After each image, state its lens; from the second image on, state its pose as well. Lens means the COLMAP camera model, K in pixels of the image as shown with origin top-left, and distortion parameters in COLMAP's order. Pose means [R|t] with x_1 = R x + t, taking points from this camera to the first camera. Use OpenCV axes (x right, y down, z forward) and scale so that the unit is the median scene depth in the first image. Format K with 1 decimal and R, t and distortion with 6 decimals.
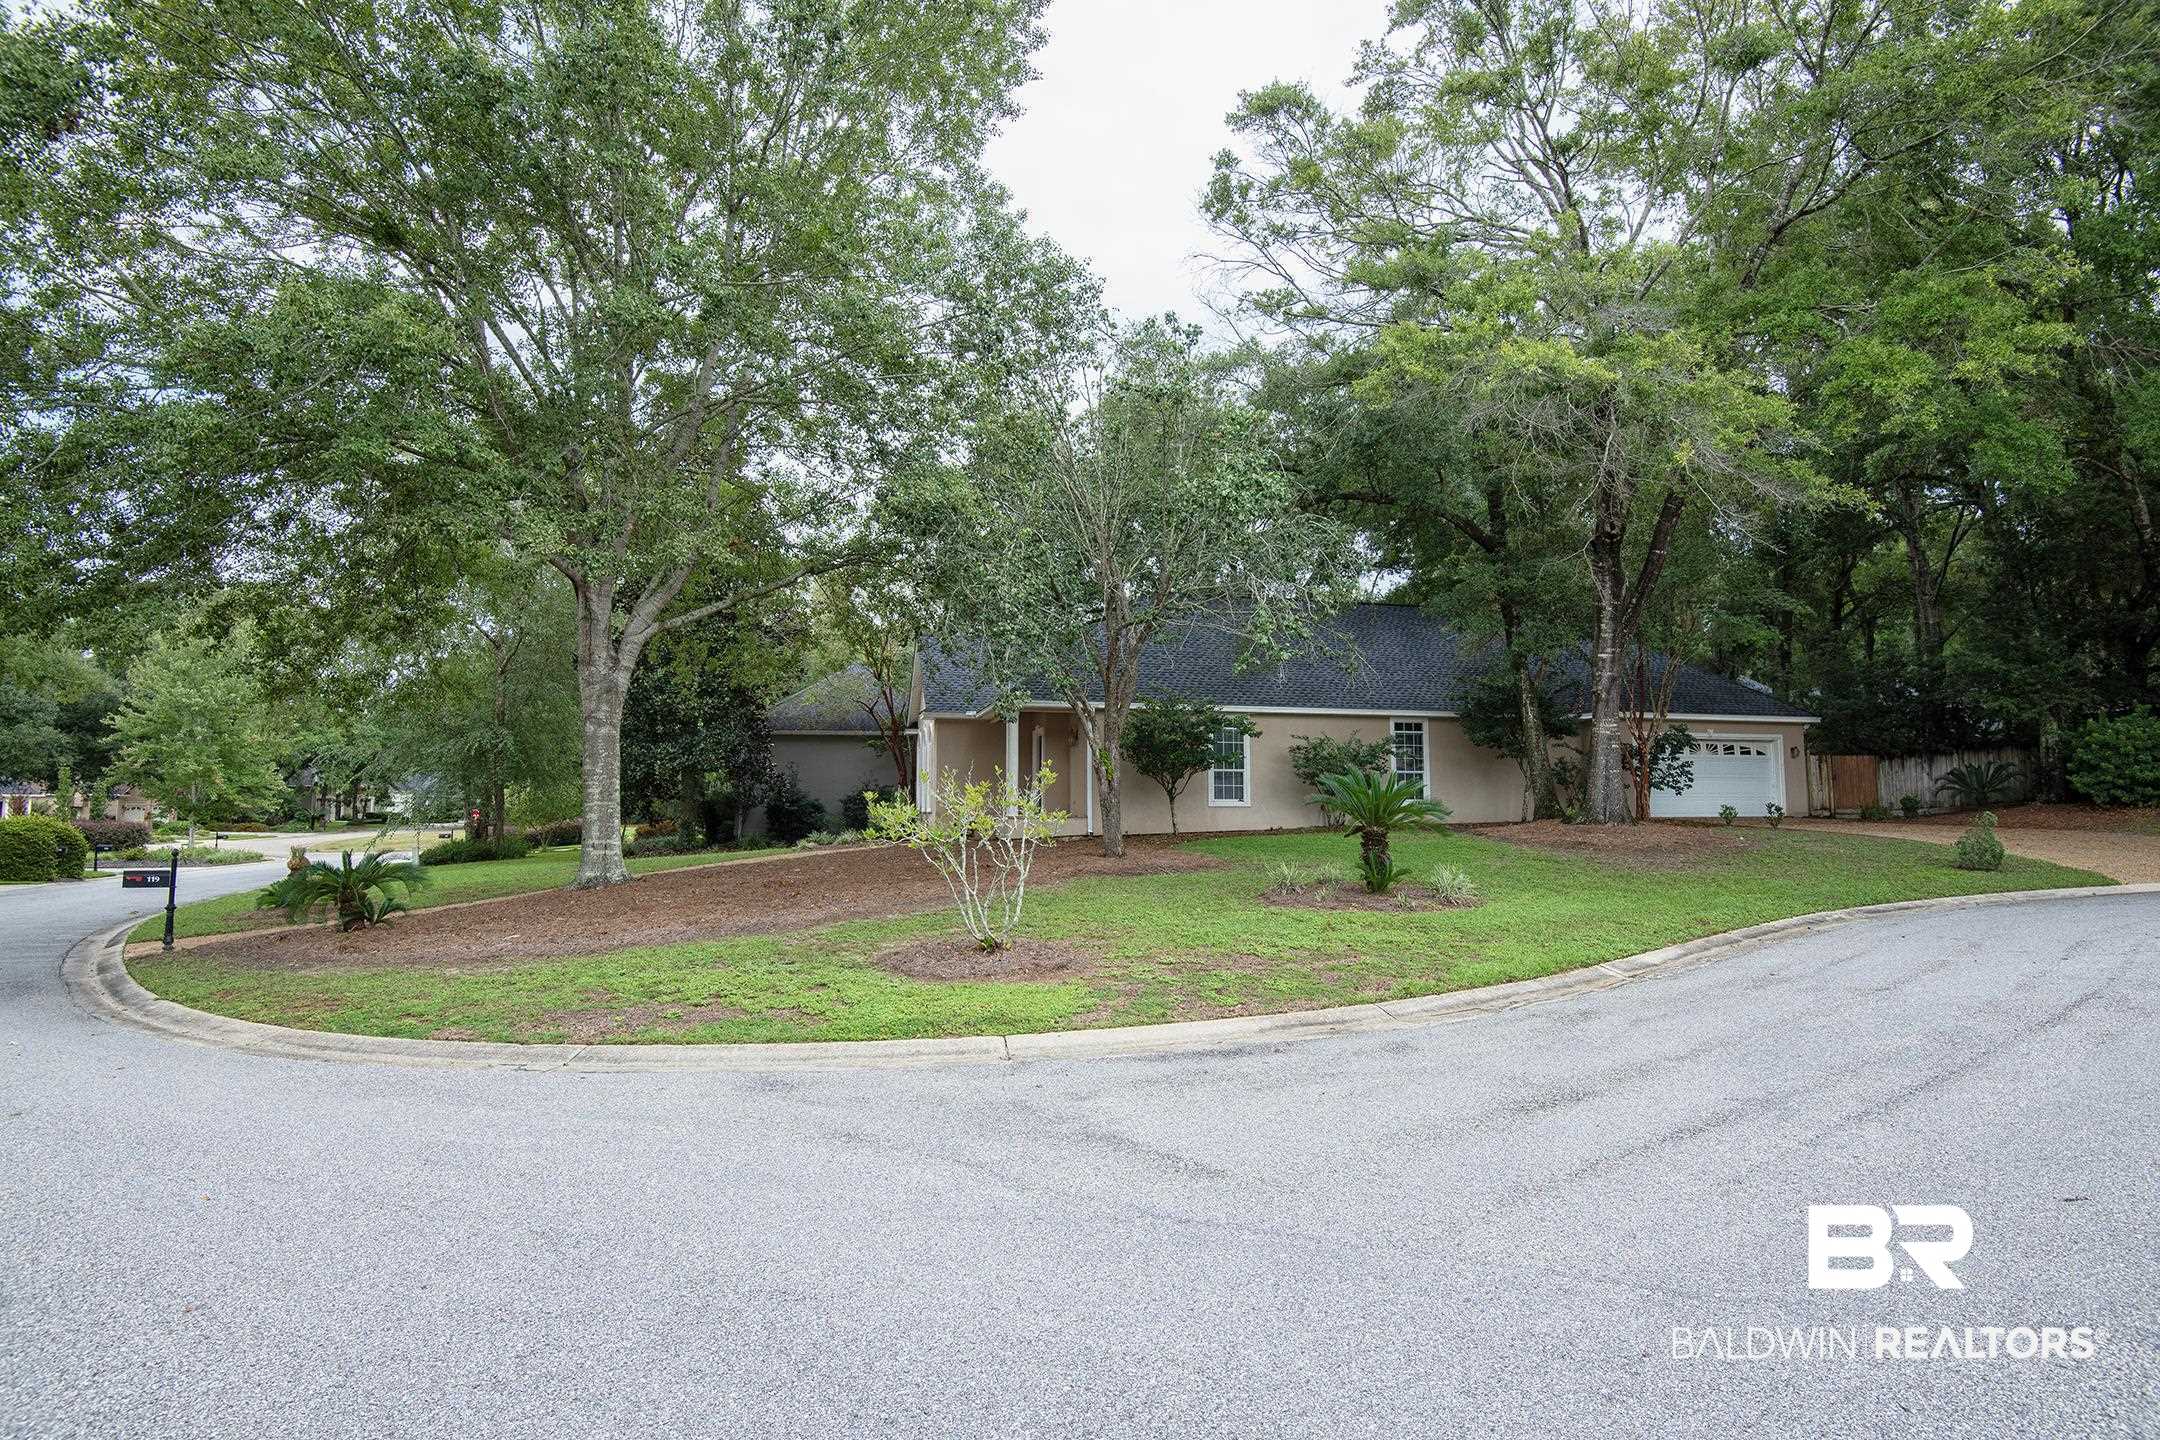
lens RADIAL K [[999.1, 0, 1088.4], [0, 999.1, 718.7], [0, 0, 1]] dist [-0.012883, -0.020649]
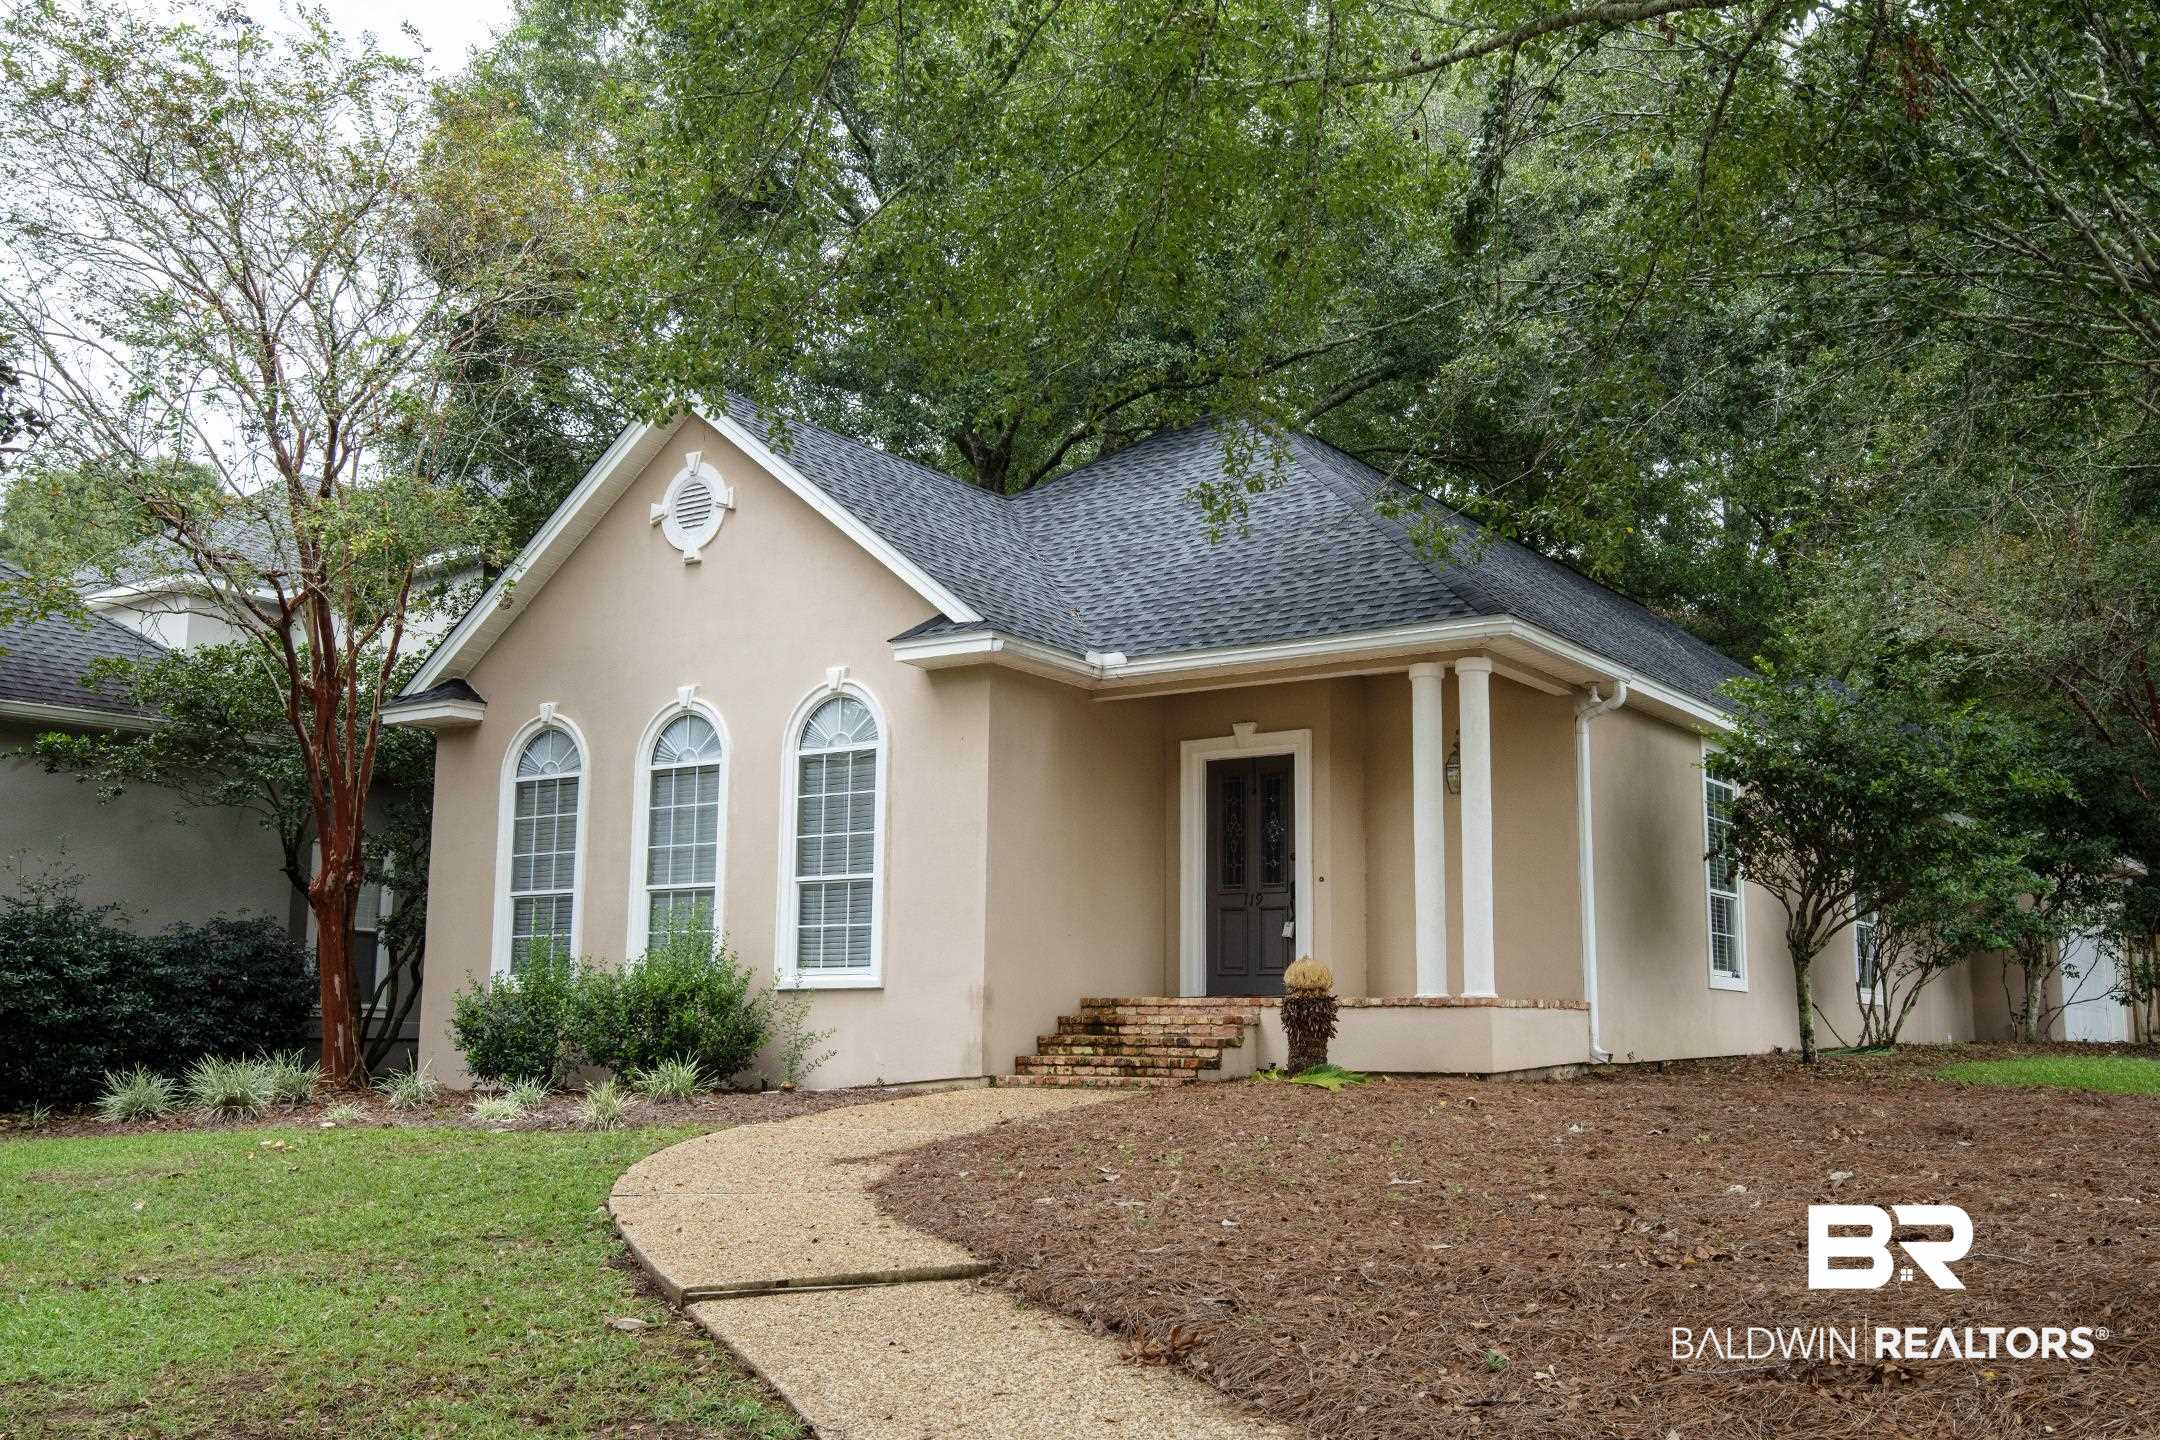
lens RADIAL K [[2098.8, 0, 1074.7], [0, 2098.8, 711.8], [0, 0, 1]] dist [0.040294, 0.010989]
pose [[0.743550, 0.114588, 0.658789, -0.602371], [-0.067844, 0.993051, -0.096156, 0.080479], [-0.665229, 0.026802, 0.746158, 0.594864]]
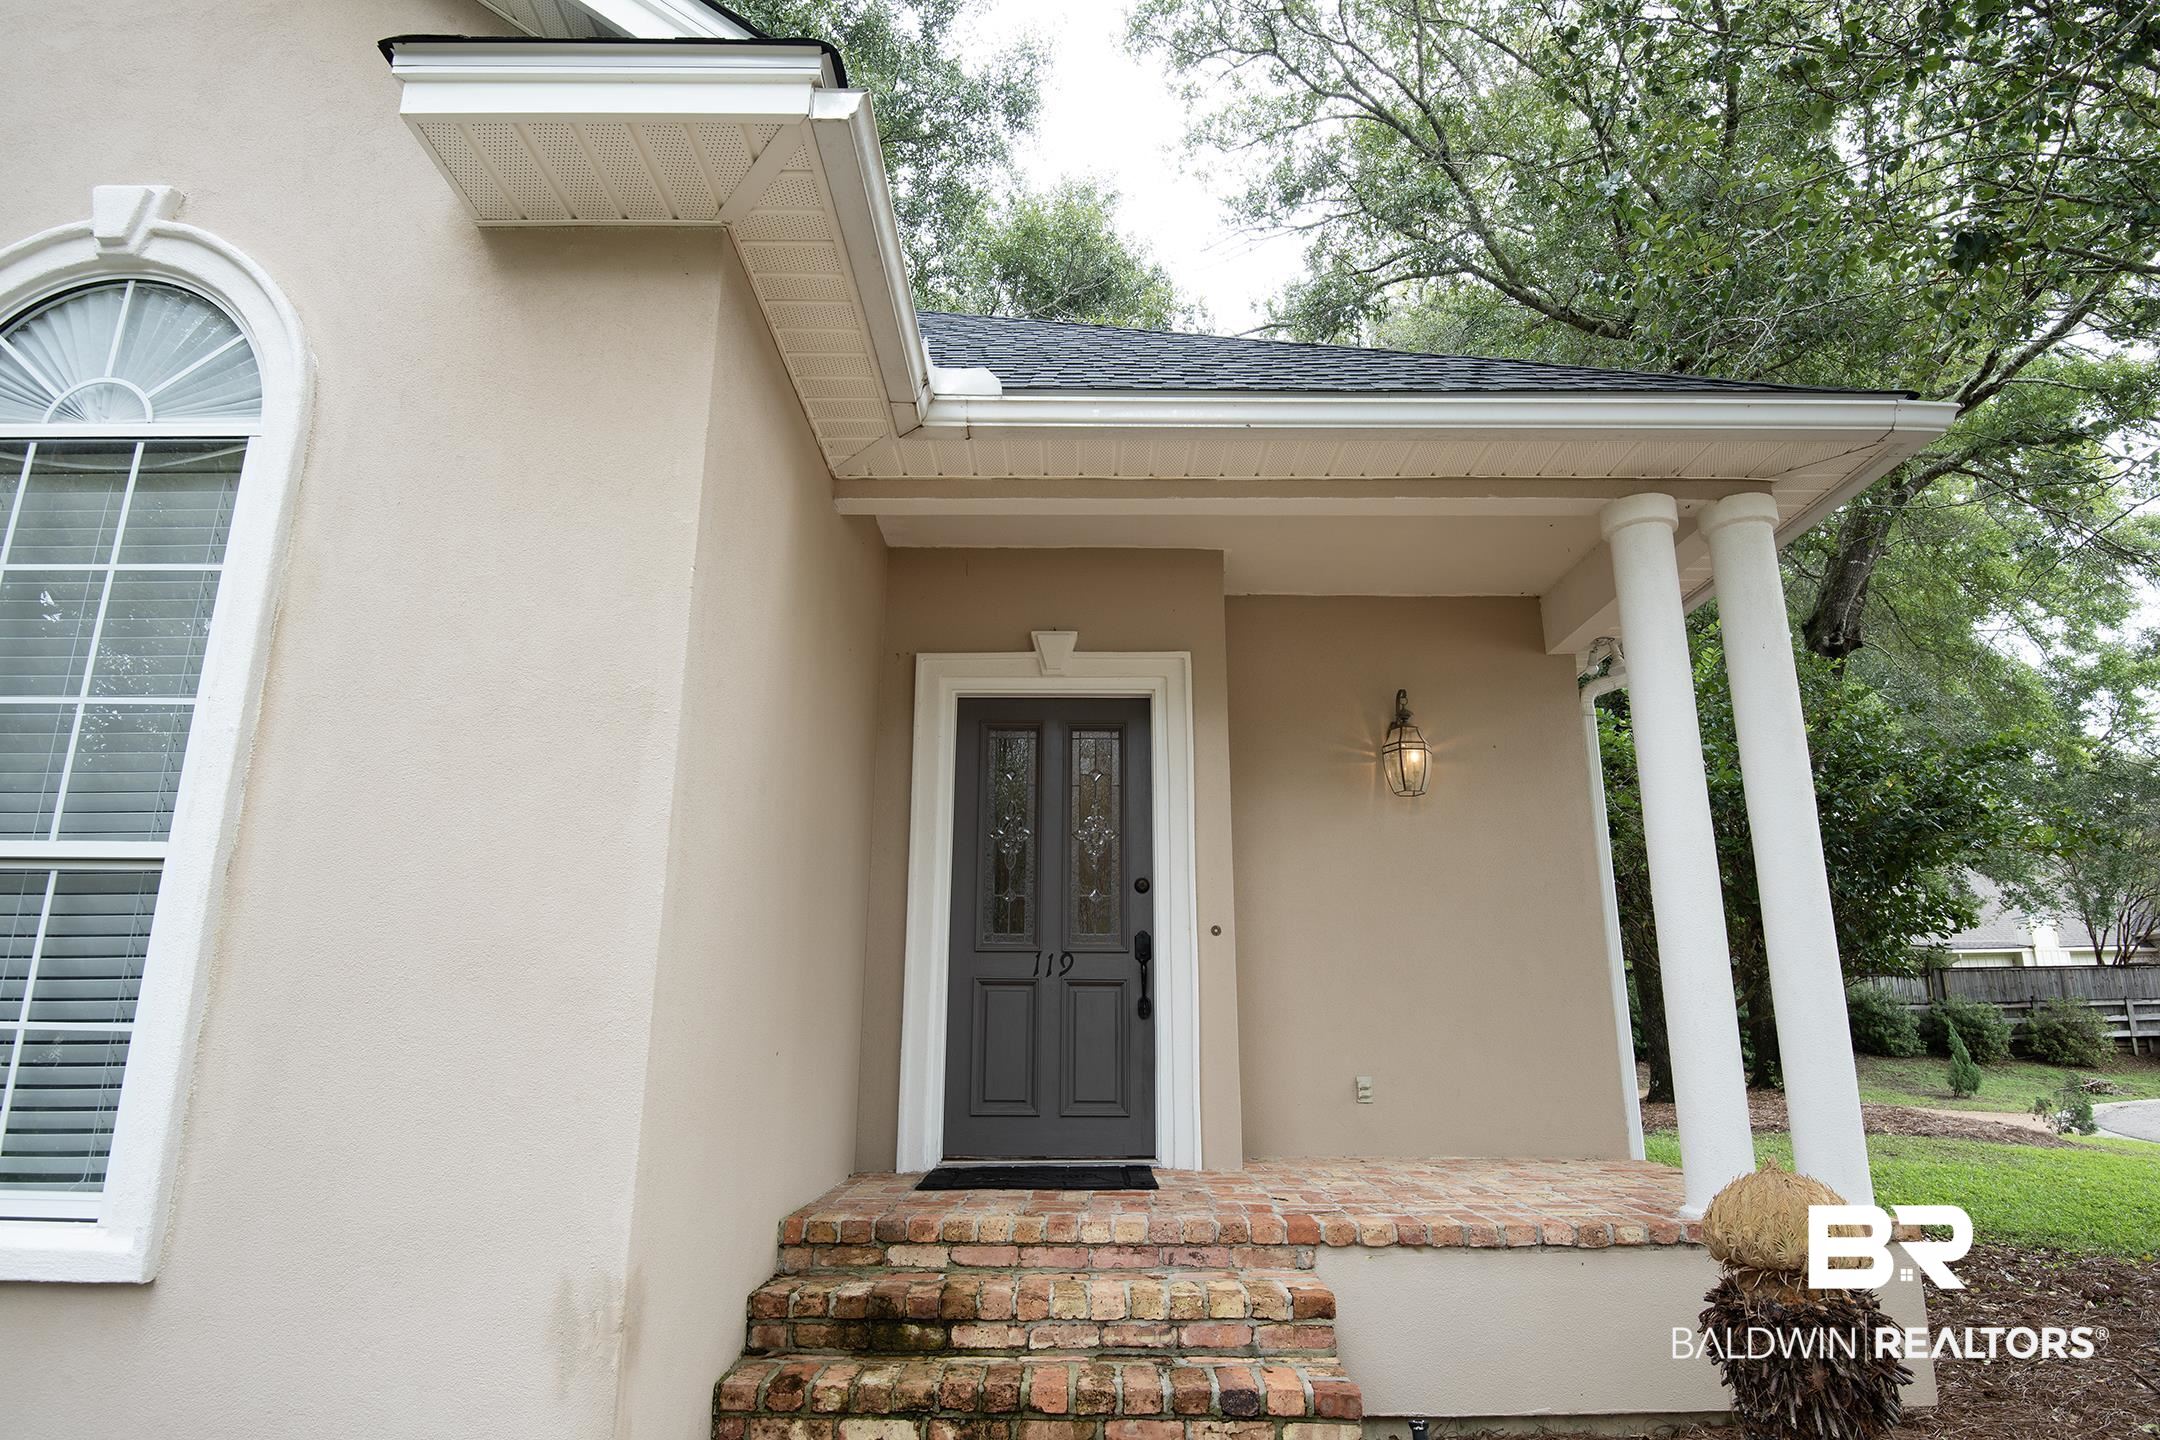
lens RADIAL K [[1201.7, 0, 1080.0], [0, 1201.7, 720.0], [0, 0, 1]] dist [0.001593, -0.014104]
pose [[0.236924, 0.252425, 0.938162, -0.271846], [-0.087703, 0.967271, -0.238109, 0.079350], [-0.967561, -0.025866, 0.251308, 1.054557]]
